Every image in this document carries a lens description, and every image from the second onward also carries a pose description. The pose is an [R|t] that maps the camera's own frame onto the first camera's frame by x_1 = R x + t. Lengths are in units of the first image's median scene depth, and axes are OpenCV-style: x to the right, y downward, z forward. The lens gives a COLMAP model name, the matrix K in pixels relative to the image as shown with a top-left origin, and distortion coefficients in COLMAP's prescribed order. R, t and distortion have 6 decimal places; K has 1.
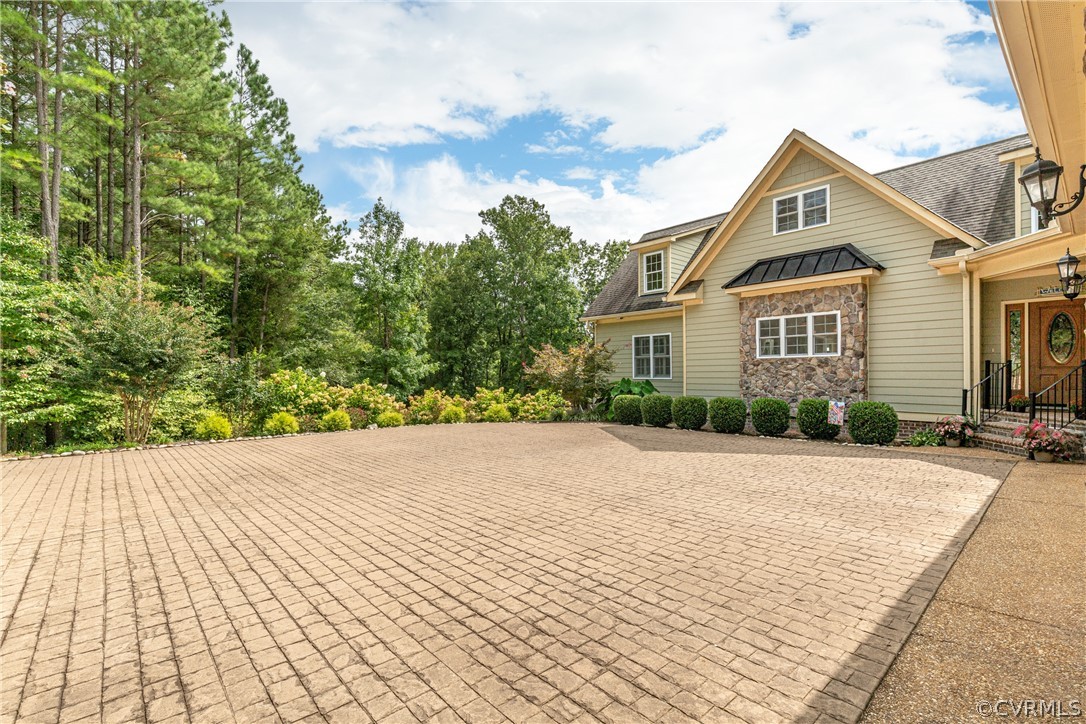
lens RADIAL K [[496.2, 0, 548.7], [0, 496.2, 368.5], [0, 0, 1]] dist [0.001874, -0.000229]
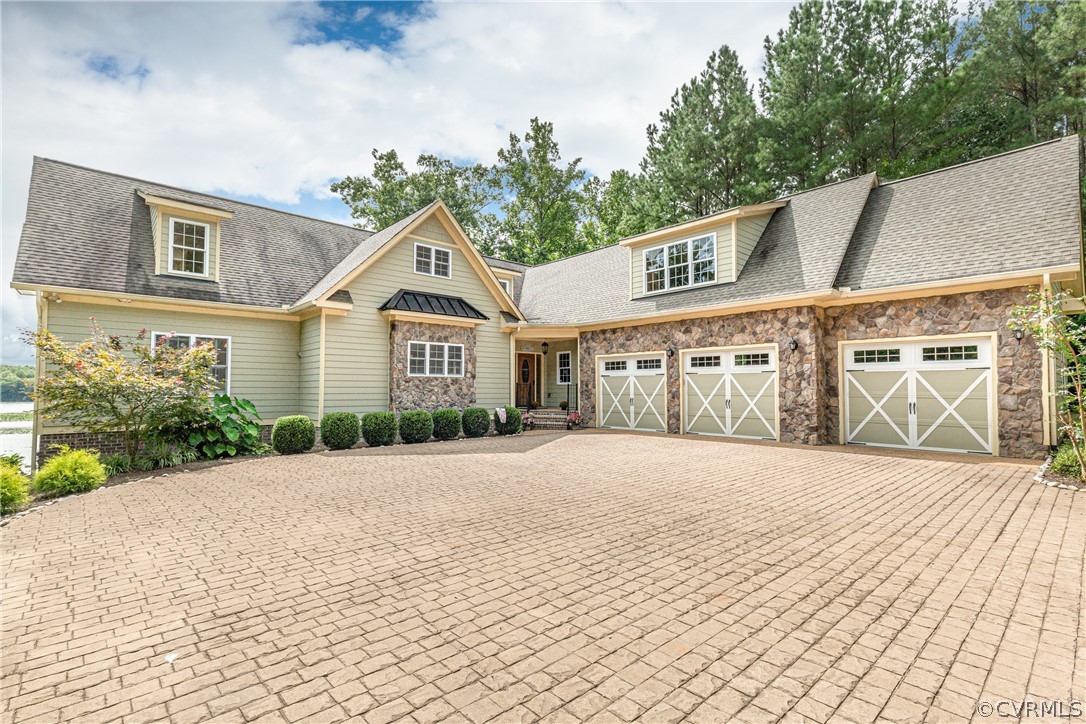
lens RADIAL K [[496.2, 0, 548.7], [0, 496.2, 369.1], [0, 0, 1]] dist [0.001874, -0.000229]
pose [[-0.018996, 0.049214, 0.998608, -0.750351], [-0.007940, 0.998749, -0.049372, 0.018565], [-0.999788, -0.008866, -0.018581, 0.725096]]
